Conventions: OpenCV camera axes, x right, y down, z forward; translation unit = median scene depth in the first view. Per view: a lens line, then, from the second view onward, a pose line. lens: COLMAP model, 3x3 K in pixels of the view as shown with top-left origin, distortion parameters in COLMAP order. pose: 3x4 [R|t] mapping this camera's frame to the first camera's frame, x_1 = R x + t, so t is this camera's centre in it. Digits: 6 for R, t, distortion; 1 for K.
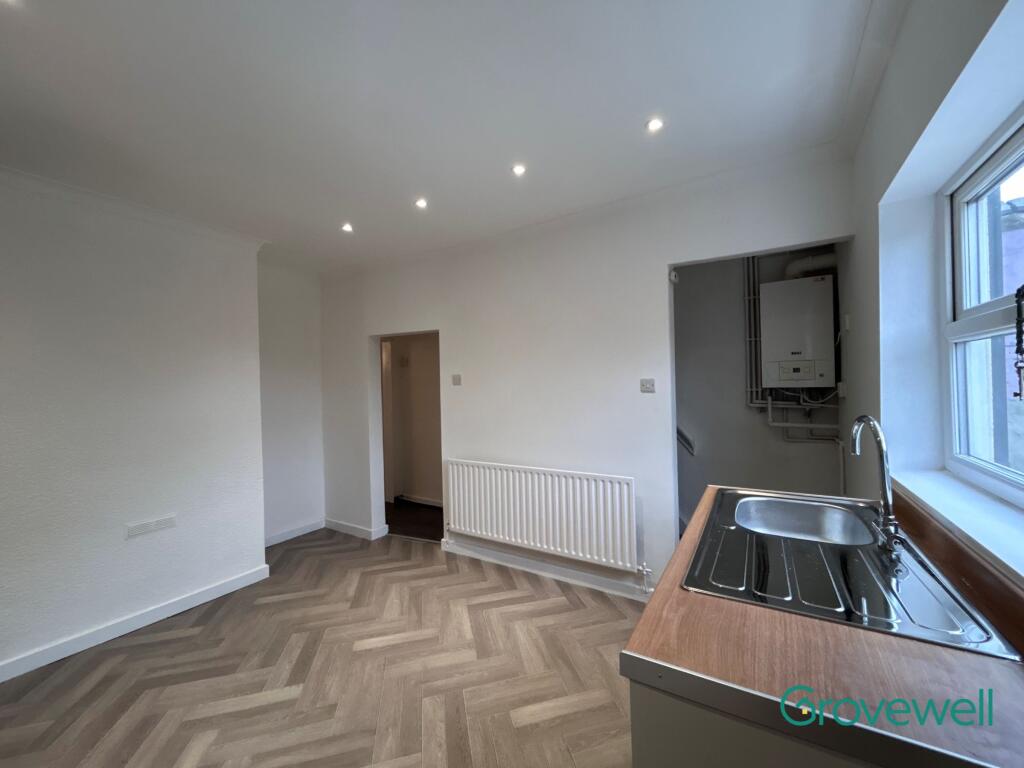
lens RADIAL K [[413.2, 0, 513.0], [0, 413.2, 383.9], [0, 0, 1]] dist [-0.003189, 0.000242]
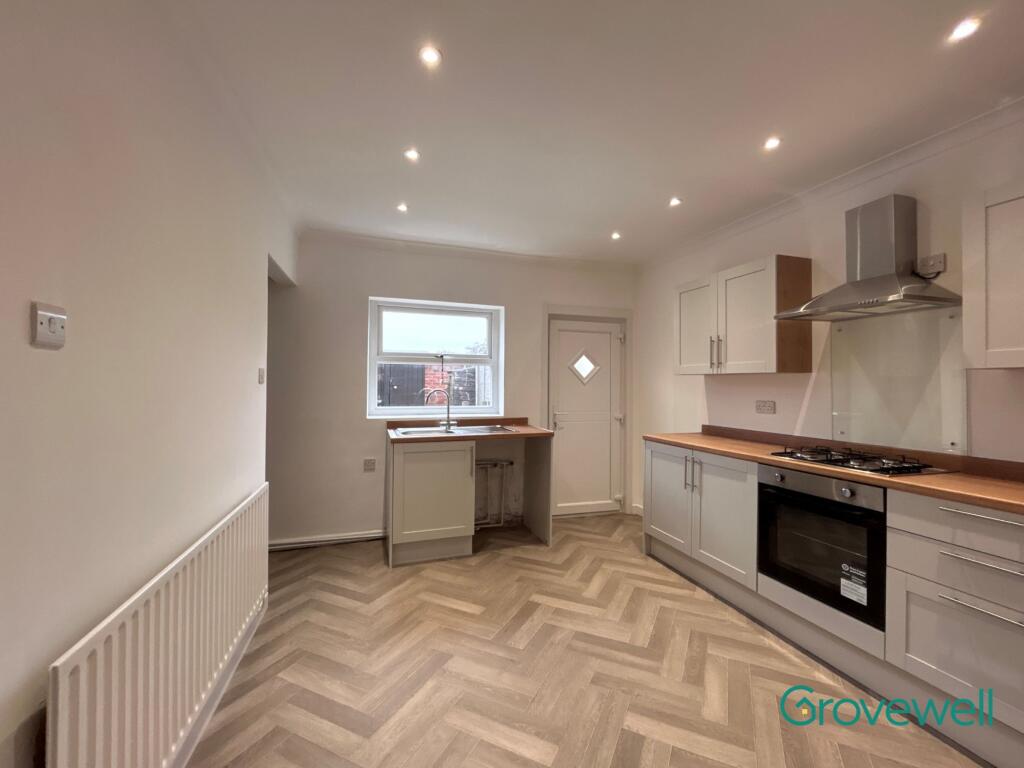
lens RADIAL K [[419.4, 0, 512.0], [0, 419.4, 384.0], [0, 0, 1]] dist [-0.001098, -0.000009]
pose [[-0.767771, 0.016909, 0.640501, -0.736069], [0.011231, 0.999853, -0.012933, 0.043977], [-0.640625, -0.002736, -0.767849, 1.485051]]
